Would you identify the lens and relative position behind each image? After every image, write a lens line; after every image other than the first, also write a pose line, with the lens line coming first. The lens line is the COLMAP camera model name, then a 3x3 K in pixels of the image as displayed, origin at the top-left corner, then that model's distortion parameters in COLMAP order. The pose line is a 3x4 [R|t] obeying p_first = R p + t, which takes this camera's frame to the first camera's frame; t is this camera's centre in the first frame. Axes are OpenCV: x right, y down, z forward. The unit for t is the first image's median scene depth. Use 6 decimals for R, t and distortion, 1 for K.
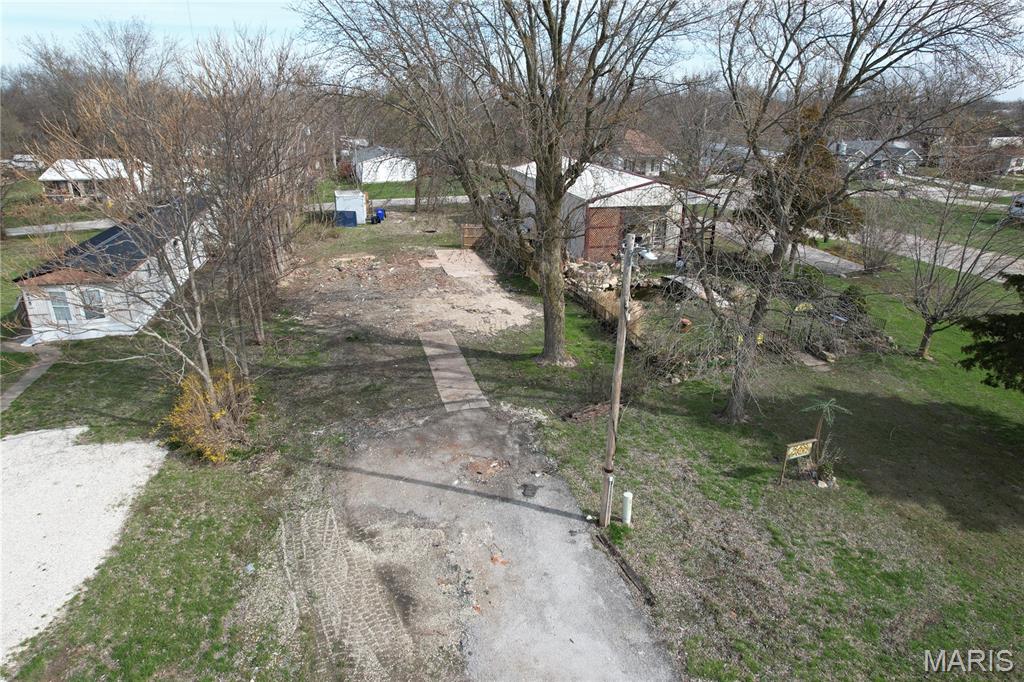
lens RADIAL K [[659.2, 0, 512.5], [0, 659.2, 345.7], [0, 0, 1]] dist [-0.075689, 0.069987]
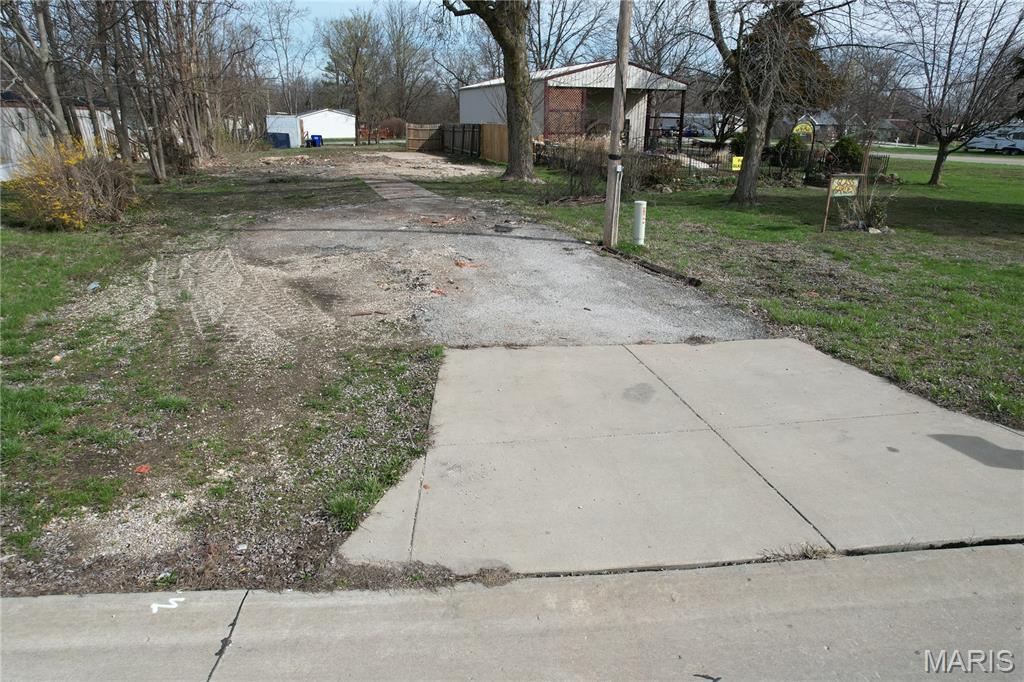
lens RADIAL K [[659.2, 0, 512.9], [0, 659.2, 341.1], [0, 0, 1]] dist [-0.075689, 0.069987]
pose [[0.996602, -0.025660, 0.078268, -0.023057], [0.027750, 0.999284, -0.025728, 0.341633], [-0.077551, 0.027813, 0.996600, 0.246443]]
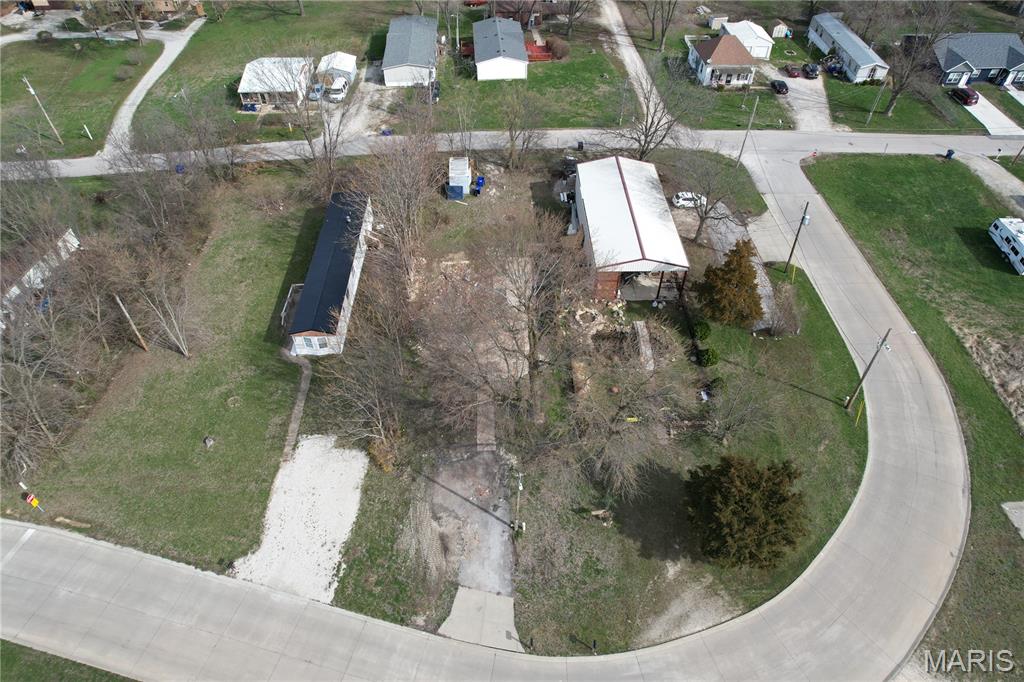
lens RADIAL K [[659.2, 0, 512.2], [0, 659.2, 348.2], [0, 0, 1]] dist [-0.075689, 0.069987]
pose [[0.977029, 0.150944, -0.150431, 0.385809], [-0.073992, 0.902269, 0.424779, -1.483214], [0.199847, -0.403890, 0.892711, -1.128953]]
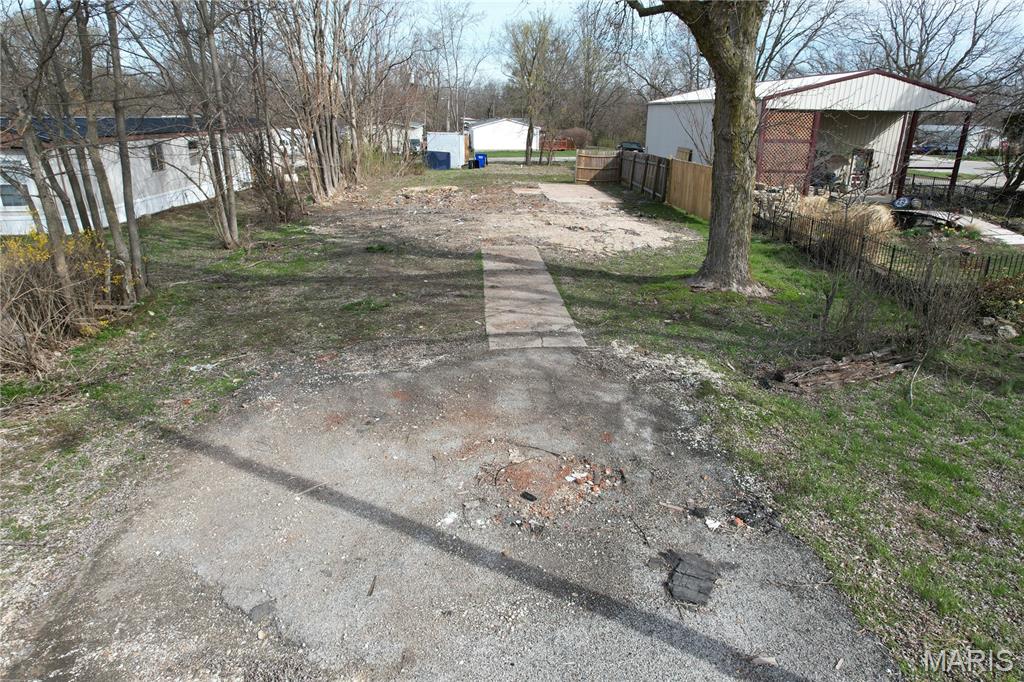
lens RADIAL K [[659.2, 0, 510.4], [0, 659.2, 340.9], [0, 0, 1]] dist [-0.075689, 0.069987]
pose [[0.980853, 0.065371, -0.183451, -0.004650], [-0.070582, 0.997263, -0.022013, 0.121503], [0.181510, 0.034540, 0.982782, 0.658670]]
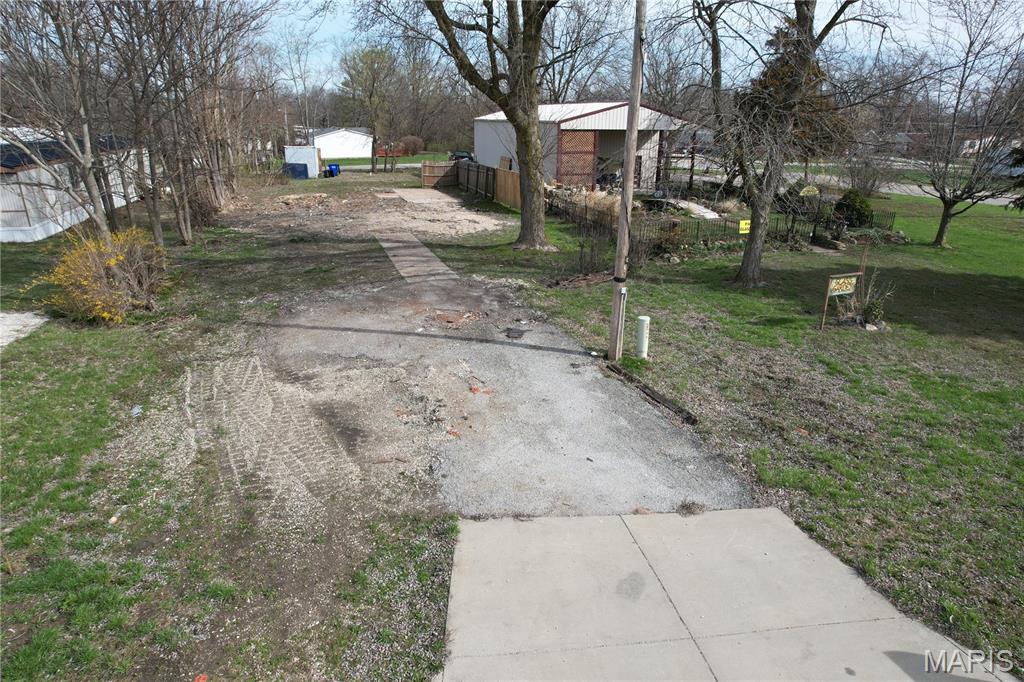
lens RADIAL K [[659.2, 0, 512.7], [0, 659.2, 341.6], [0, 0, 1]] dist [-0.075689, 0.069987]
pose [[0.998135, -0.019640, 0.057799, -0.020525], [0.021338, 0.999354, -0.028915, 0.236078], [-0.057194, 0.030094, 0.997909, 0.202889]]
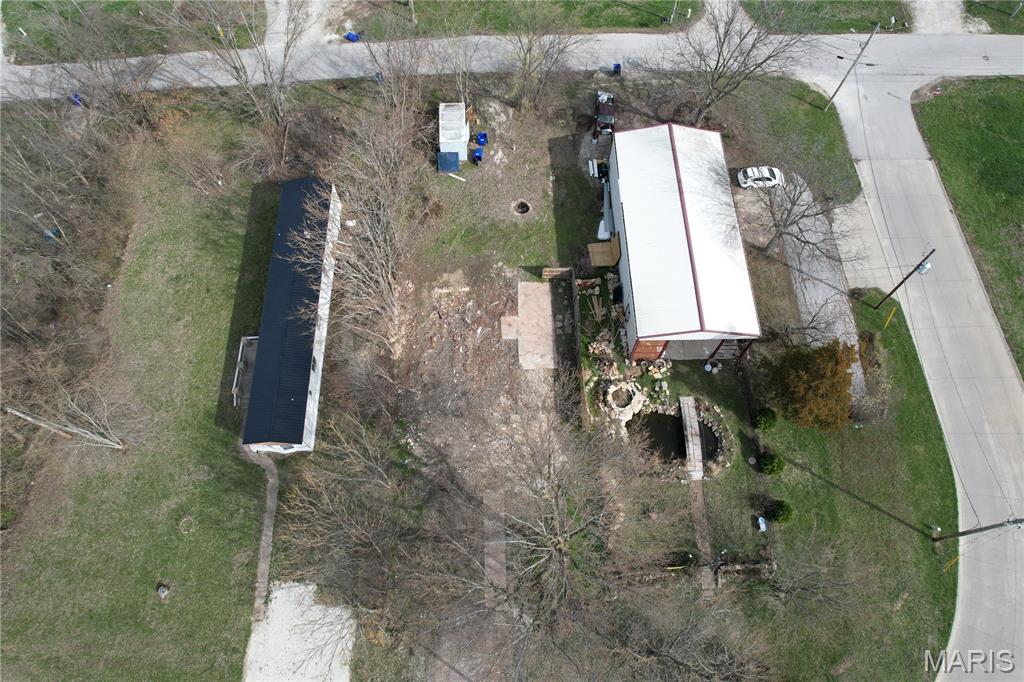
lens RADIAL K [[659.2, 0, 509.7], [0, 659.2, 343.7], [0, 0, 1]] dist [-0.075689, 0.069987]
pose [[0.976053, 0.197948, -0.090202, -0.011592], [-0.076502, 0.700532, 0.709508, -2.207848], [0.203635, -0.685617, 0.698900, 0.217428]]
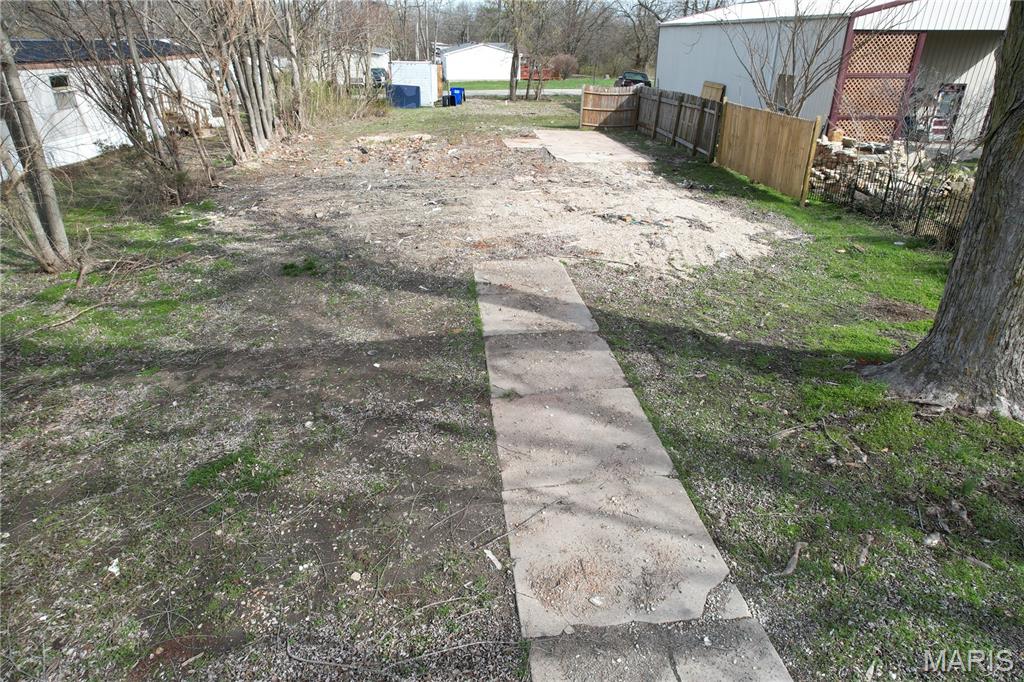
lens RADIAL K [[659.2, 0, 509.6], [0, 659.2, 341.4], [0, 0, 1]] dist [-0.075689, 0.069987]
pose [[0.987562, 0.067791, -0.141867, -0.108558], [-0.057152, 0.995332, 0.077772, -0.008168], [0.146477, -0.068697, 0.986826, 1.002154]]
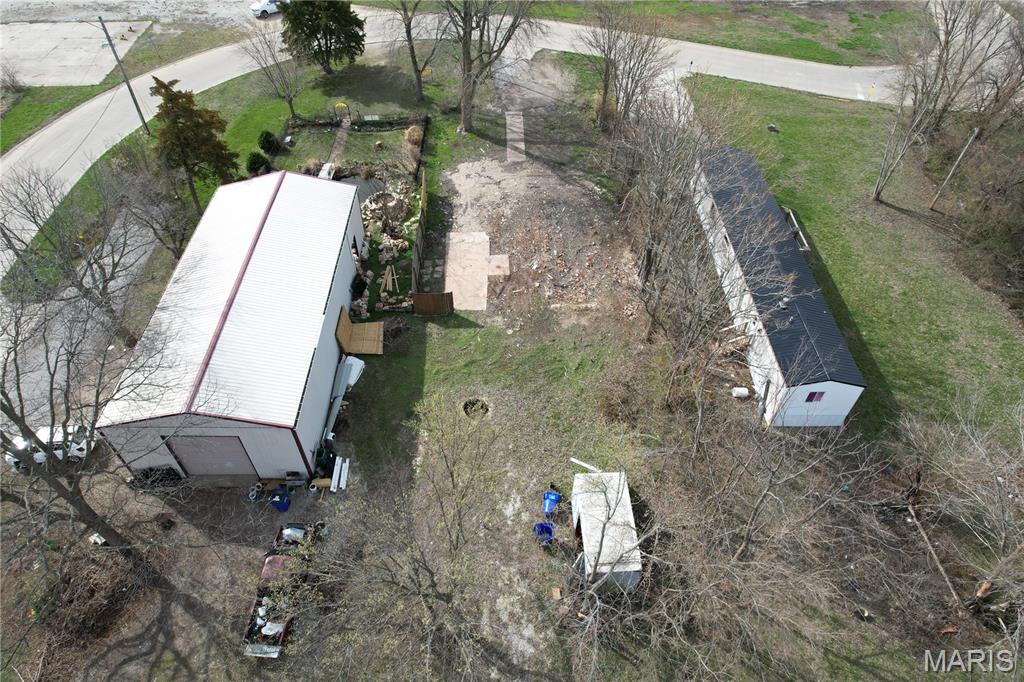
lens RADIAL K [[659.2, 0, 507.7], [0, 659.2, 334.7], [0, 0, 1]] dist [-0.075689, 0.069987]
pose [[-0.973478, -0.178024, 0.143695, -0.684195], [0.062023, 0.399208, 0.914760, -2.297246], [-0.220213, 0.899411, -0.377578, 3.302020]]
